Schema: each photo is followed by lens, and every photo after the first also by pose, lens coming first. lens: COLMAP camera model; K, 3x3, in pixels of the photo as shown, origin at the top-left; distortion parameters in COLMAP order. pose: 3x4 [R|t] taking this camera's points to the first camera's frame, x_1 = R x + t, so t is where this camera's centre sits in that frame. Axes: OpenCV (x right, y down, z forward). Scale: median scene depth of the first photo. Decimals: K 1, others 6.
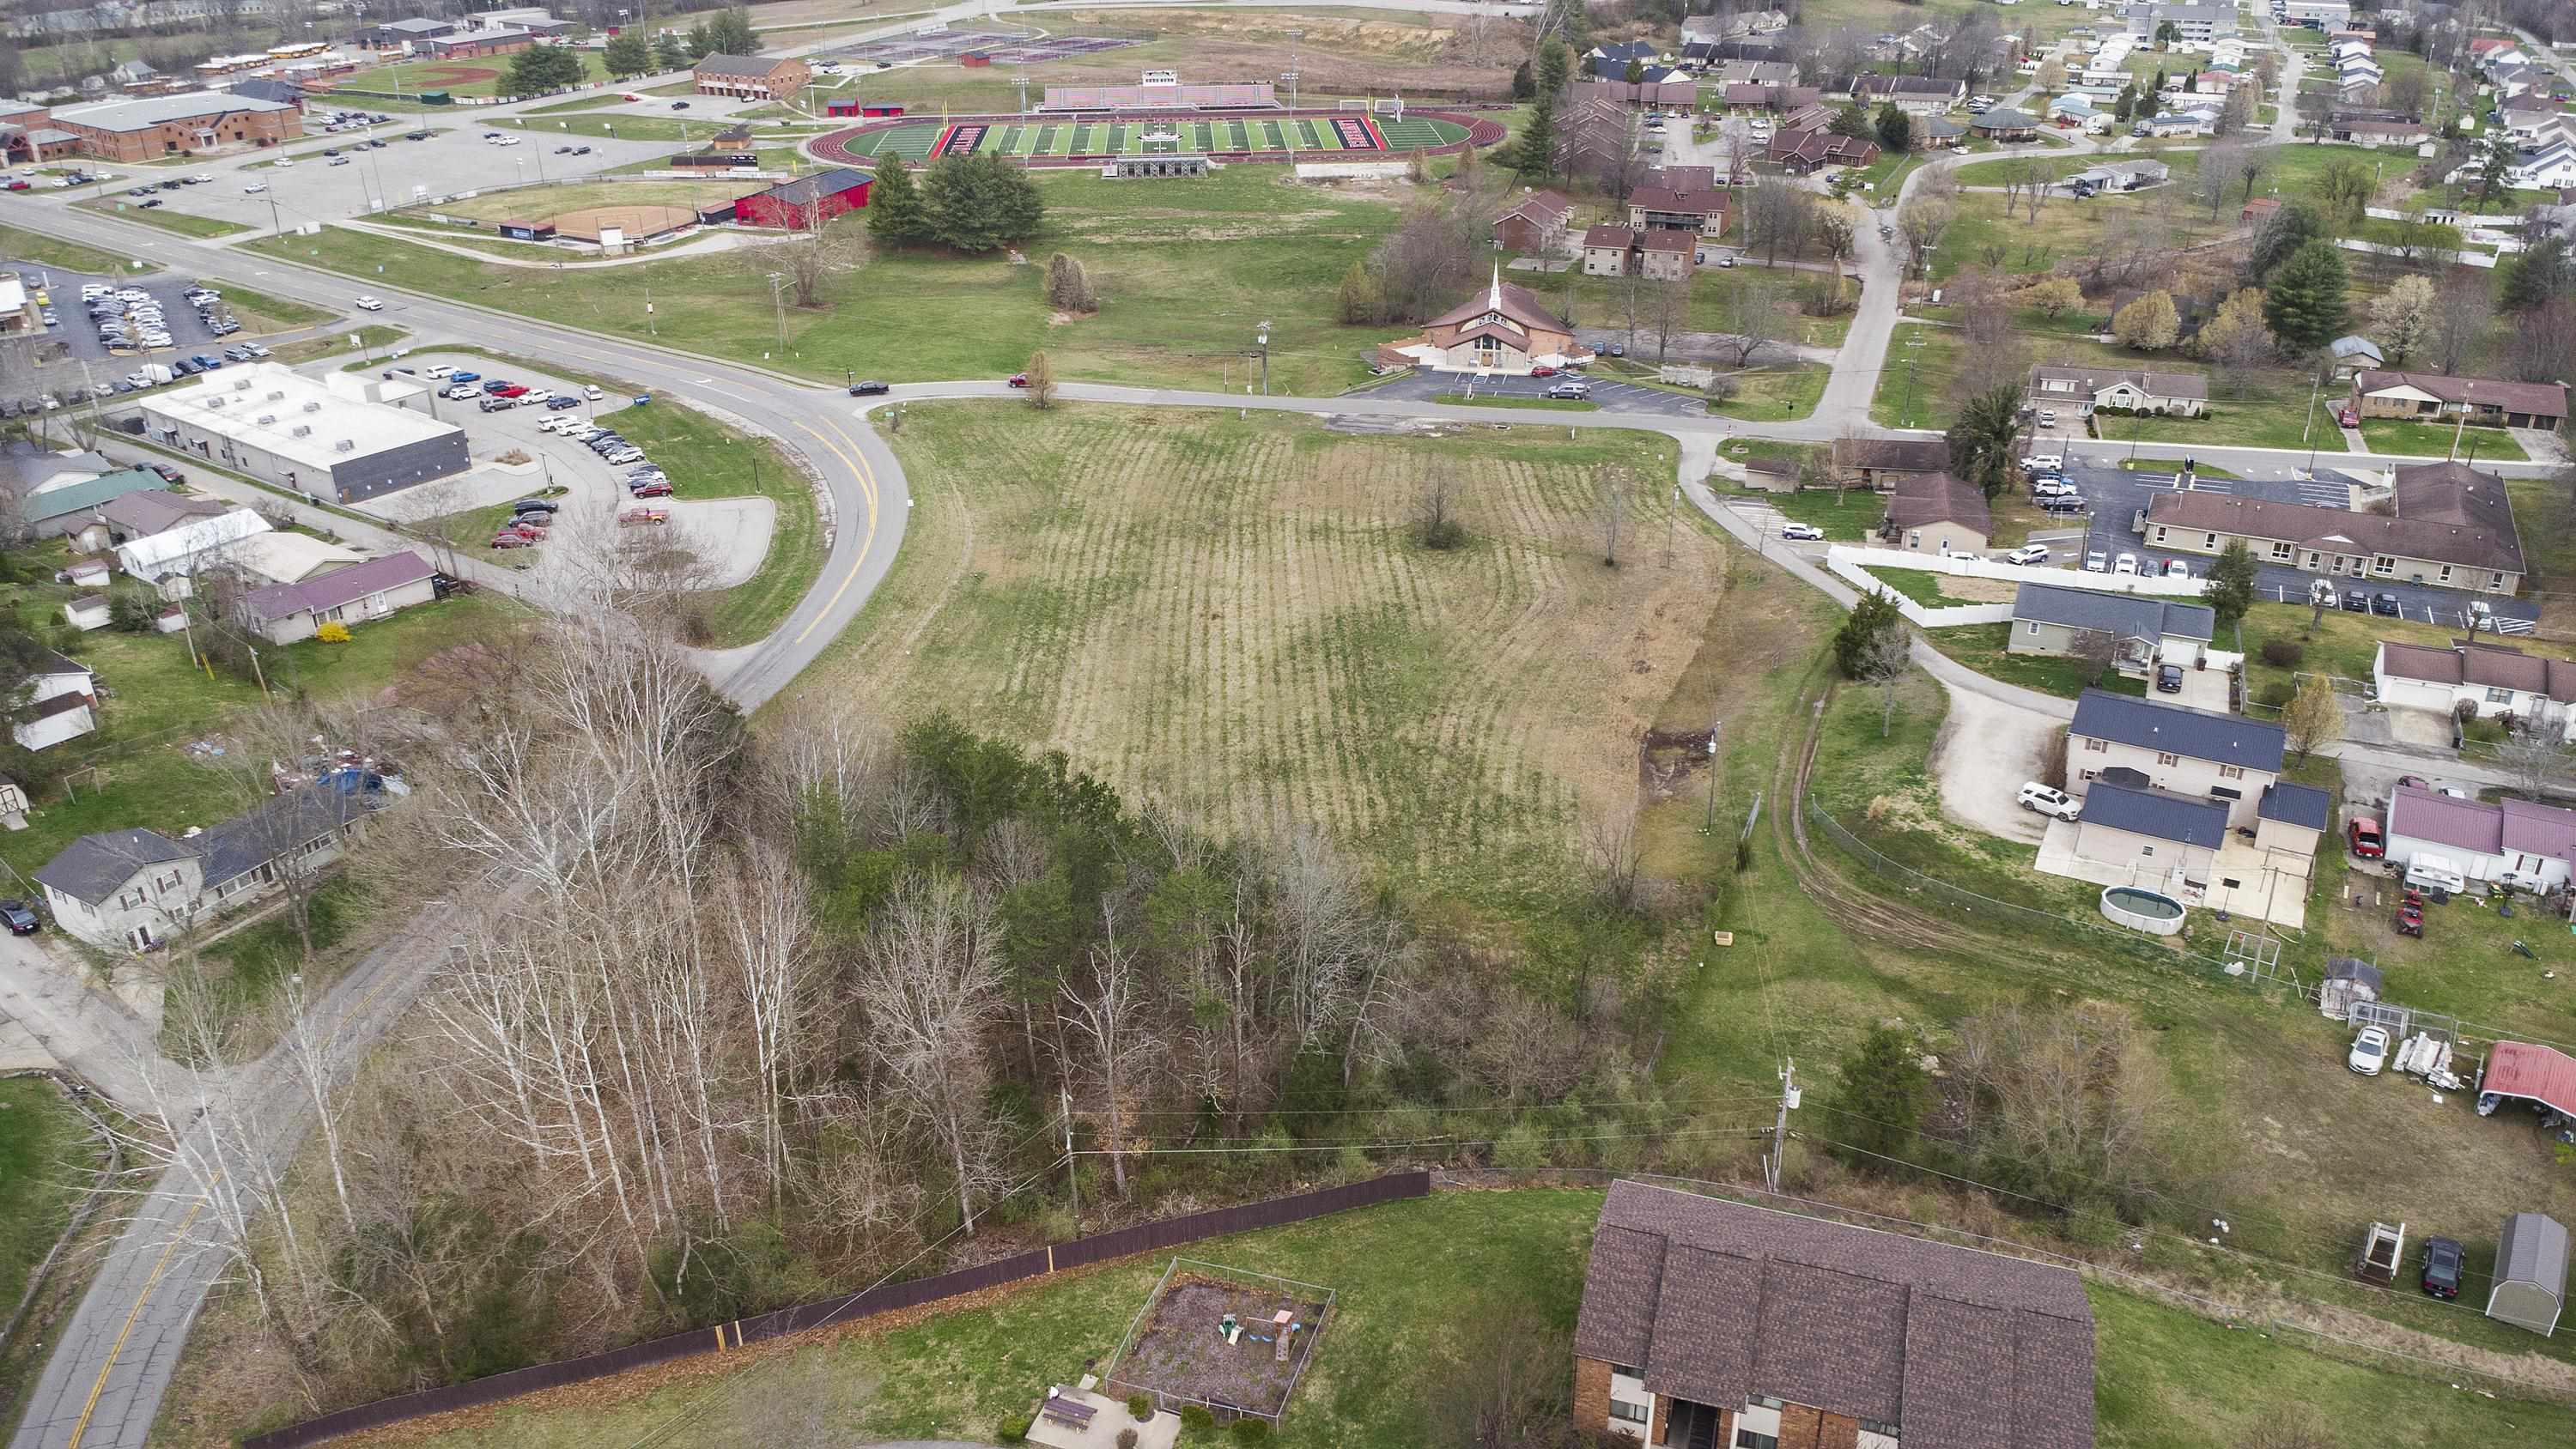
lens RADIAL K [[1861.4, 0, 1287.9], [0, 1861.4, 716.8], [0, 0, 1]] dist [0.036507, -0.049227]
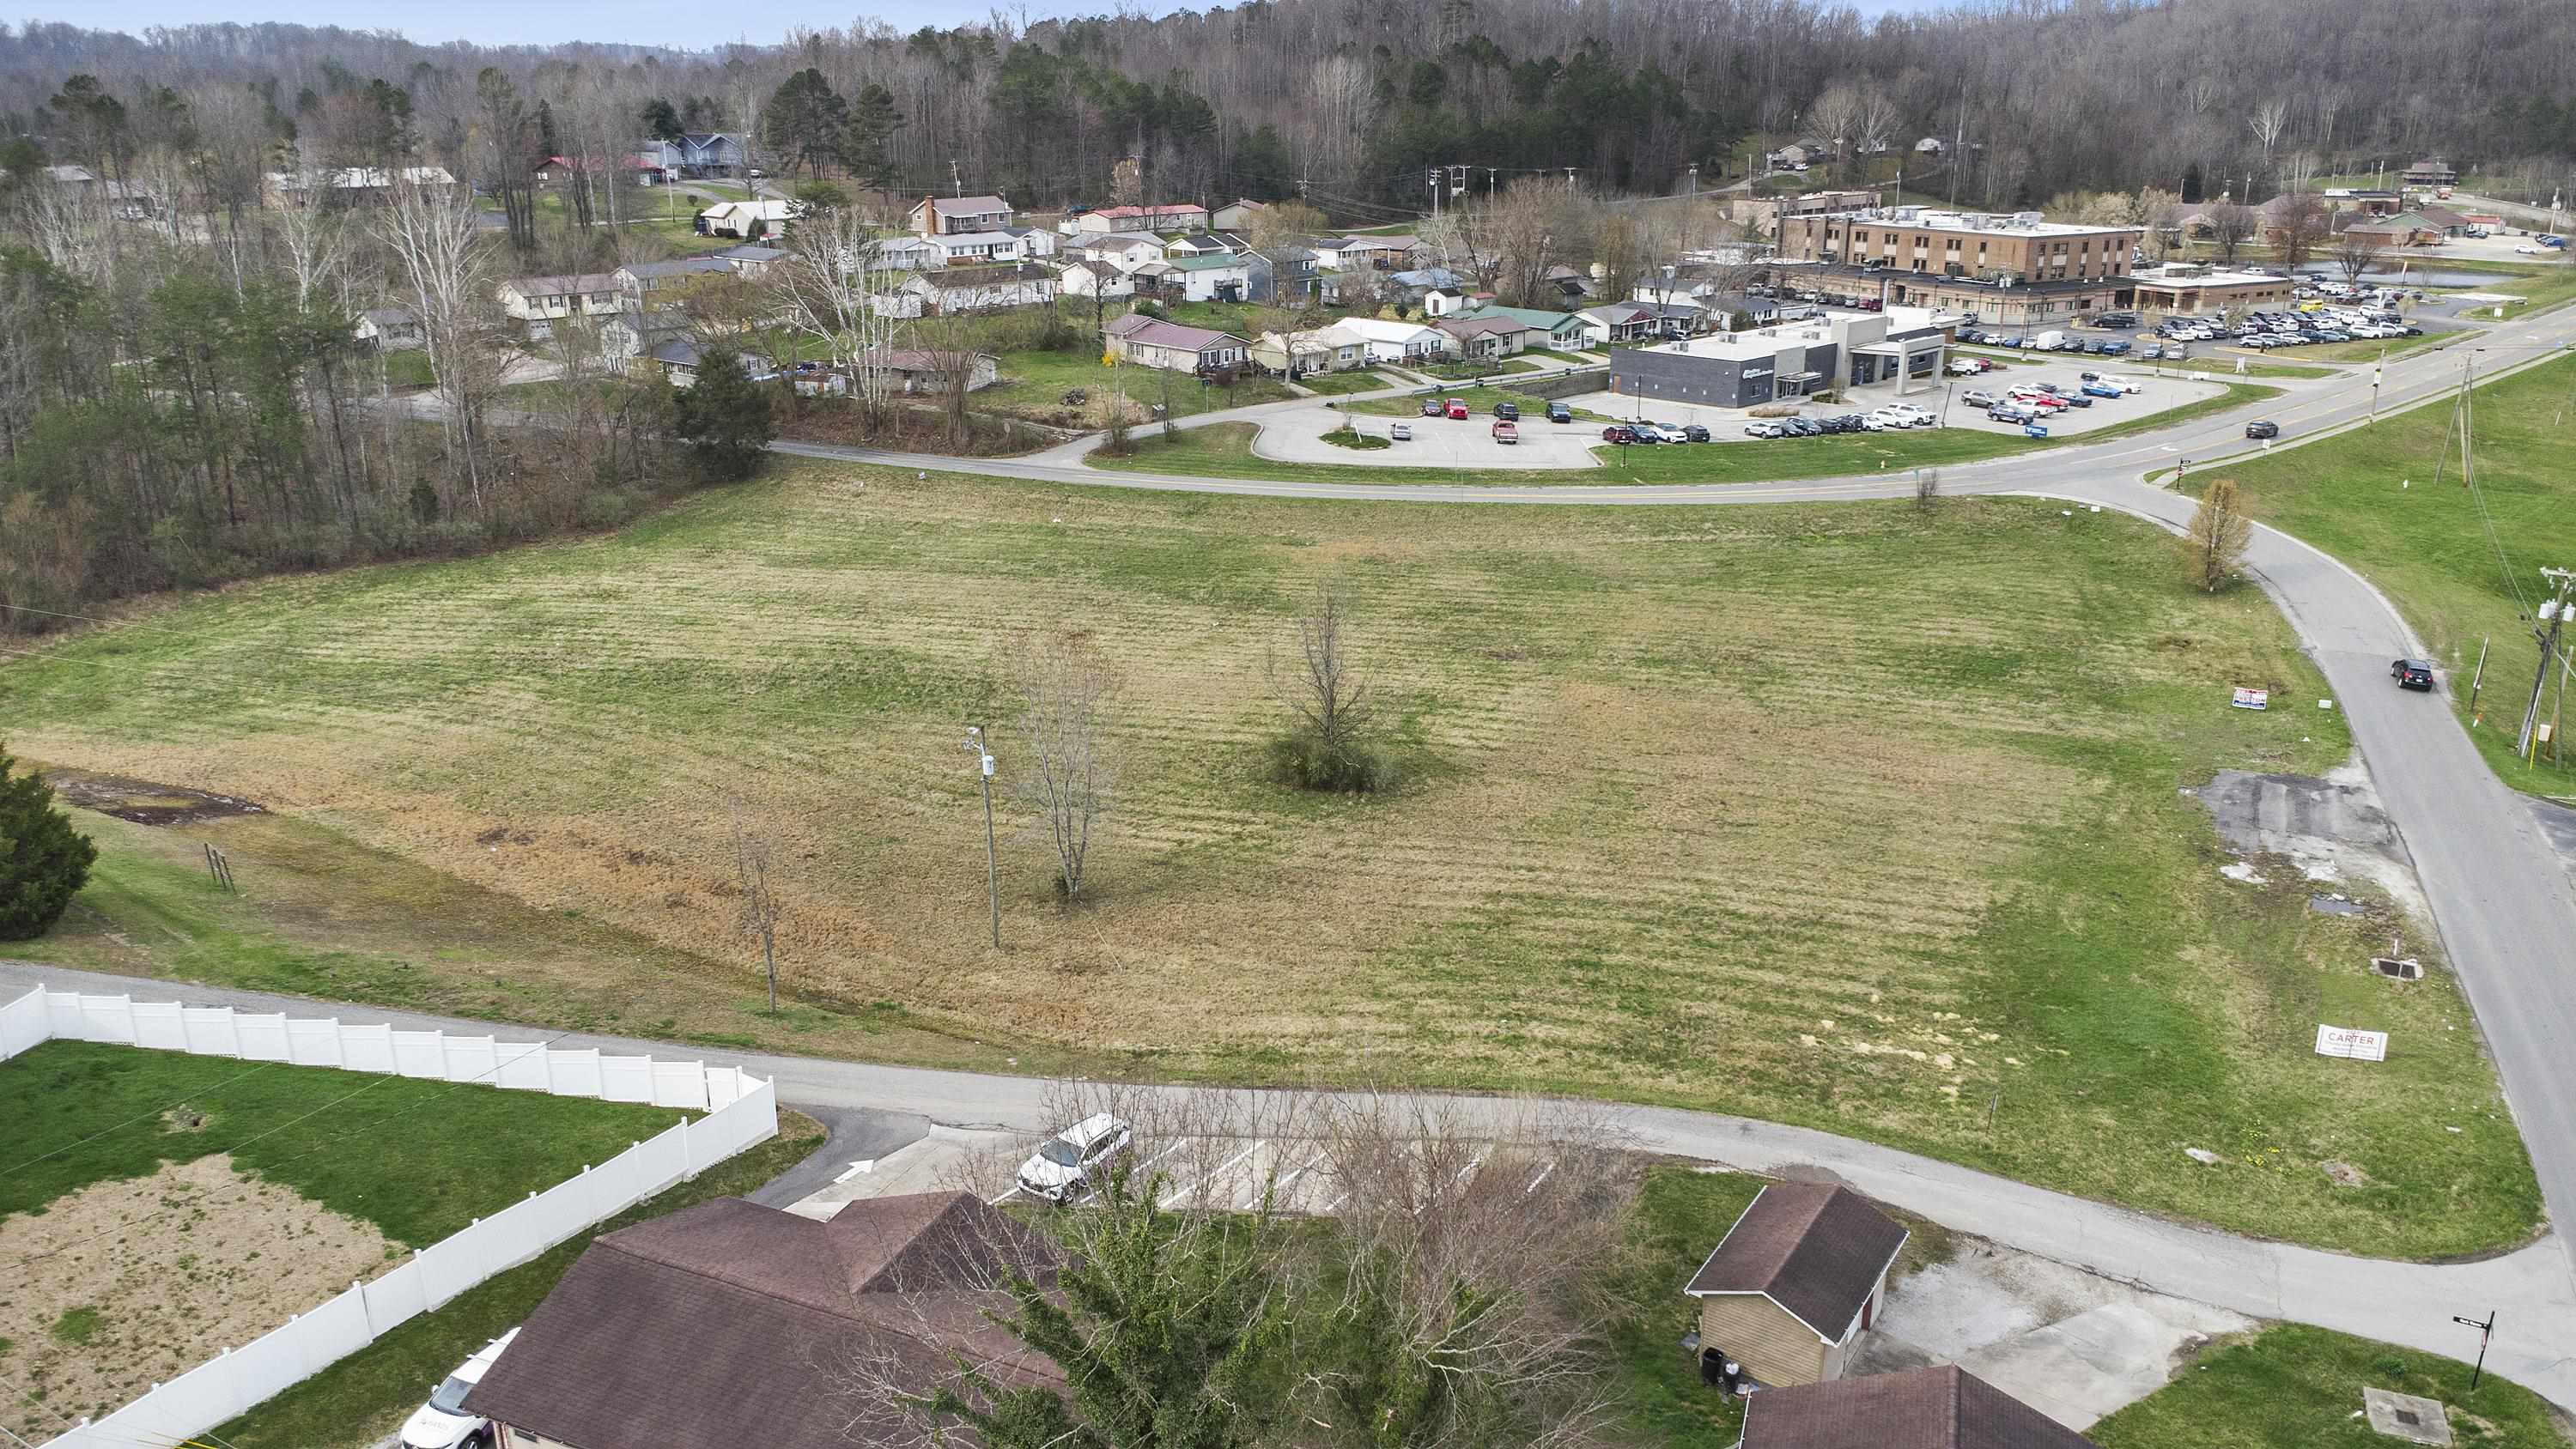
lens RADIAL K [[1861.4, 0, 1285.4], [0, 1861.4, 722.1], [0, 0, 1]] dist [0.036507, -0.049227]
pose [[-0.162297, 0.328607, -0.930418, 0.480114], [-0.430458, 0.824888, 0.366422, -0.254574], [0.887899, 0.459975, 0.007575, 0.926750]]
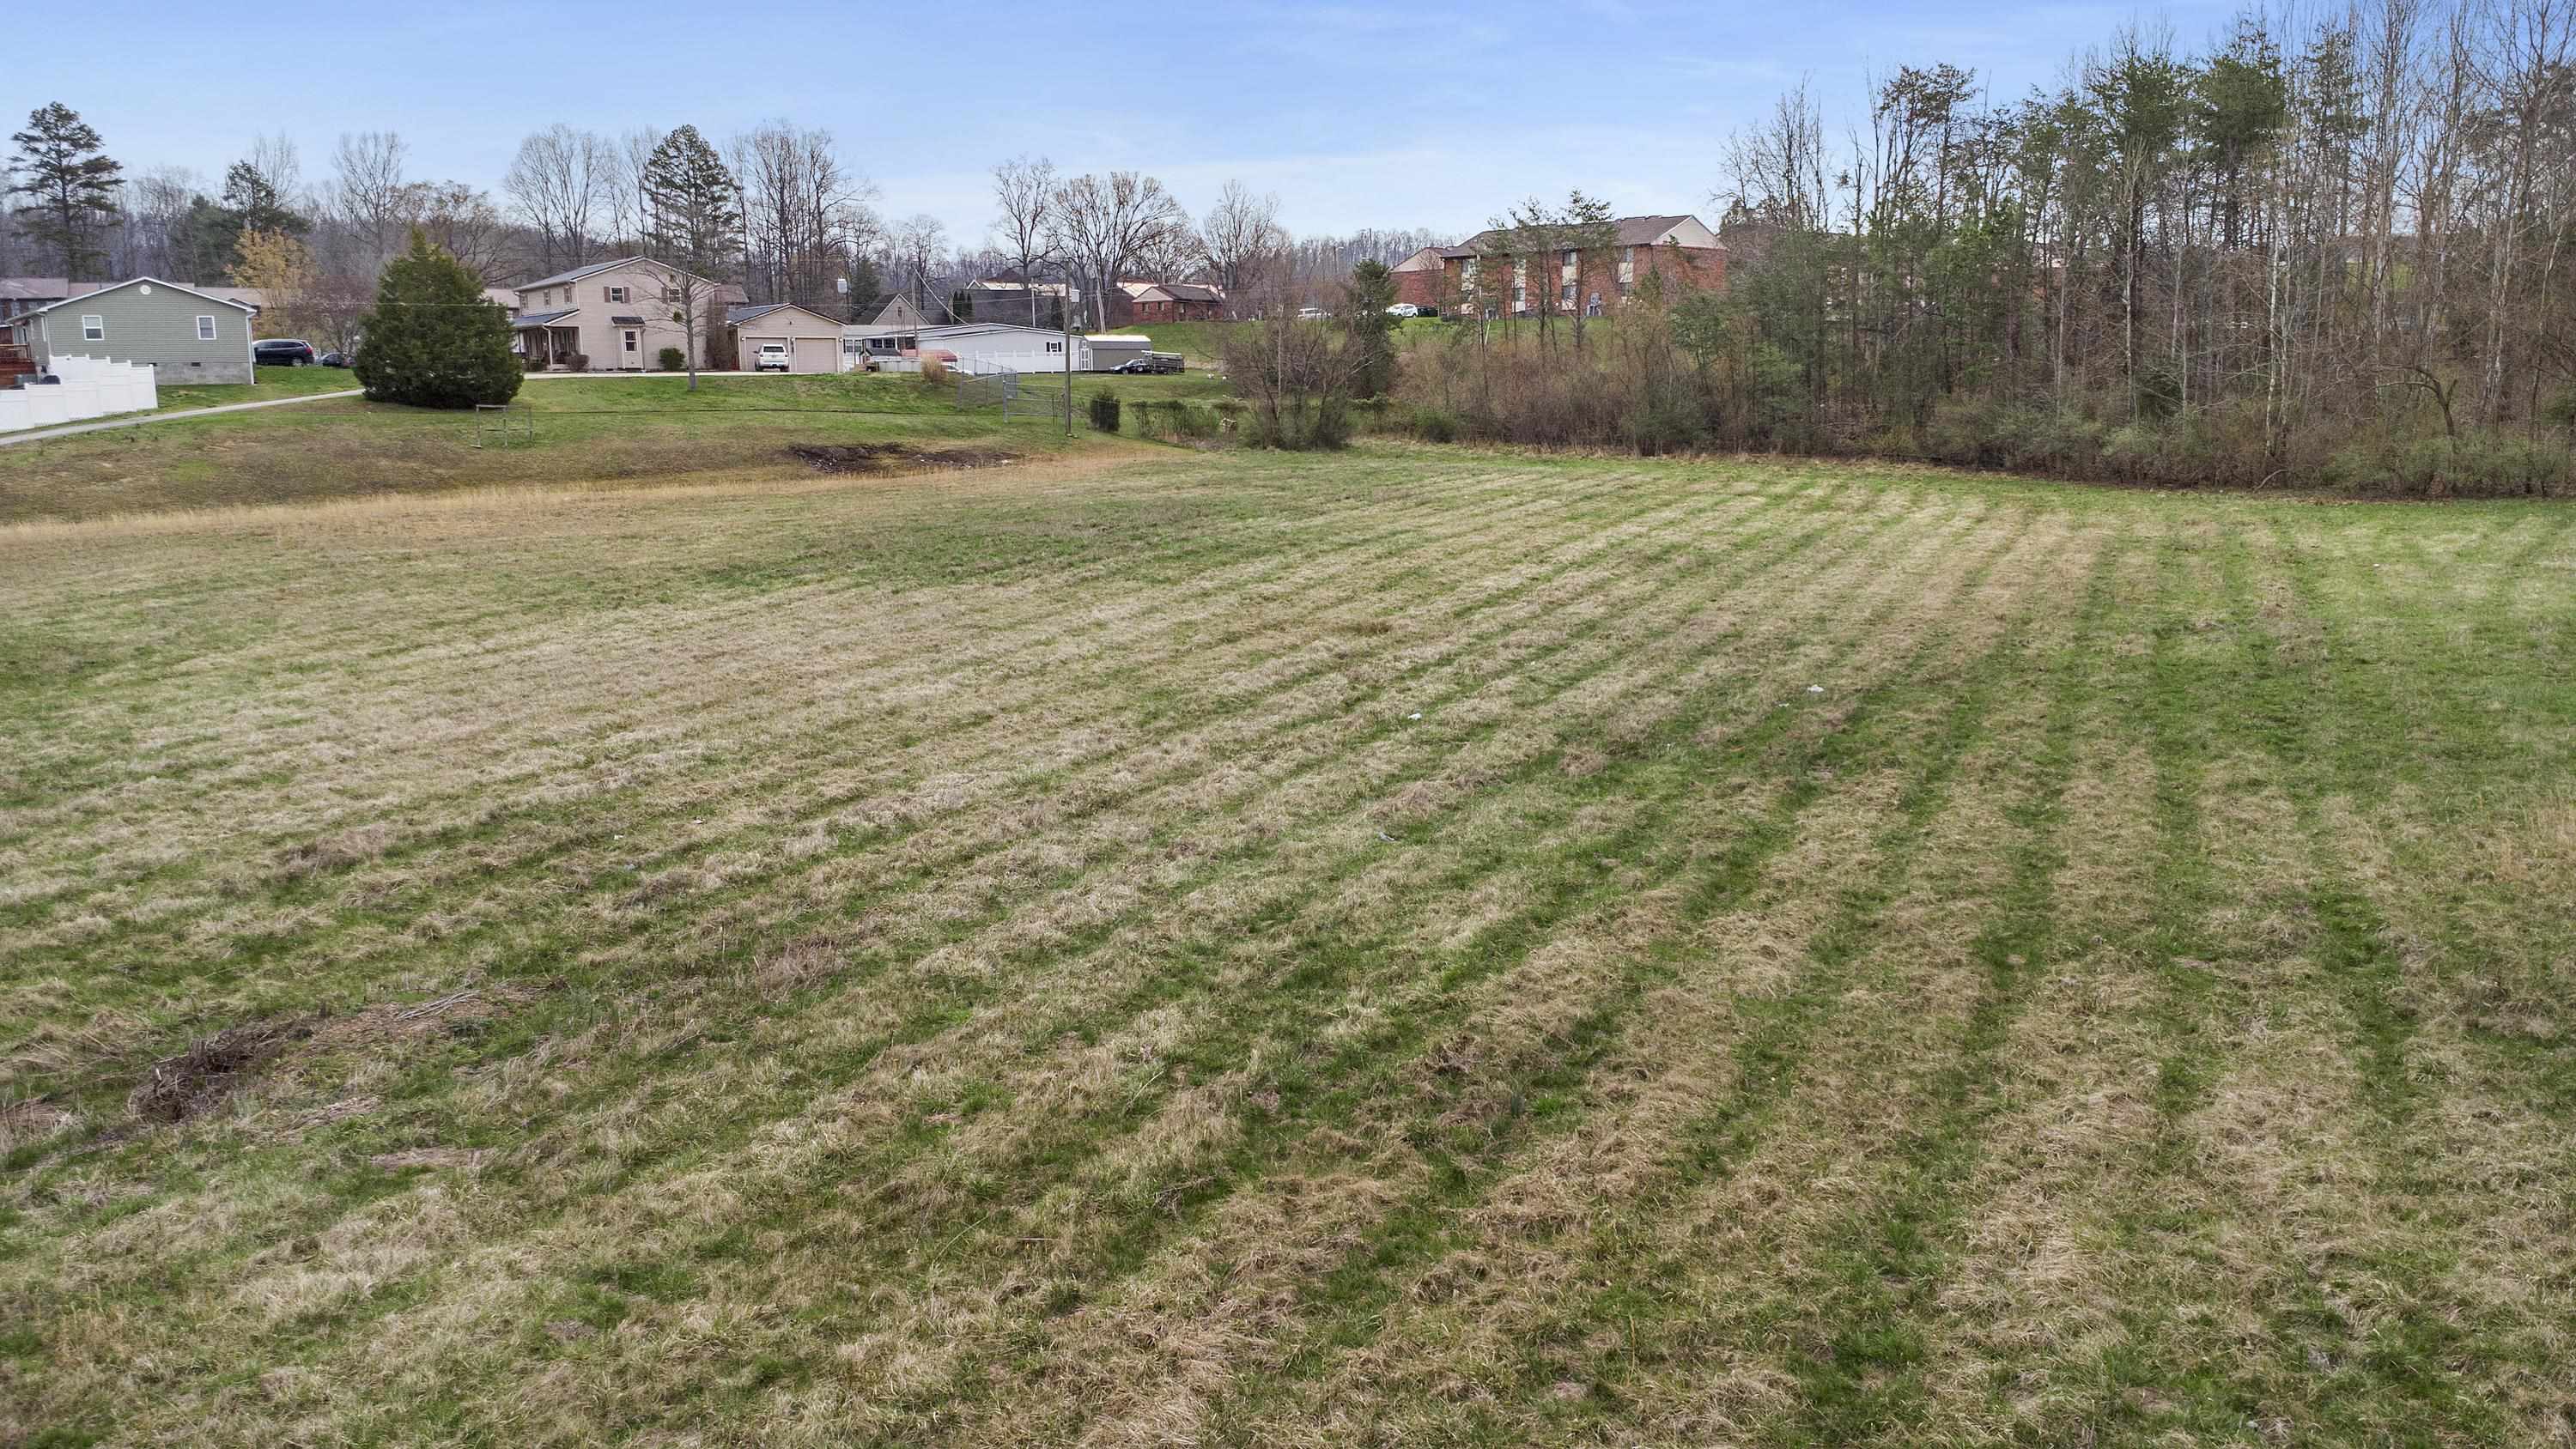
lens RADIAL K [[1861.4, 0, 1288.0], [0, 1861.4, 717.6], [0, 0, 1]] dist [0.036507, -0.049227]
pose [[-0.895546, -0.059179, 0.441017, -0.111229], [0.216765, 0.807542, 0.548534, -0.146750], [-0.388601, 0.586834, -0.710363, 1.009233]]
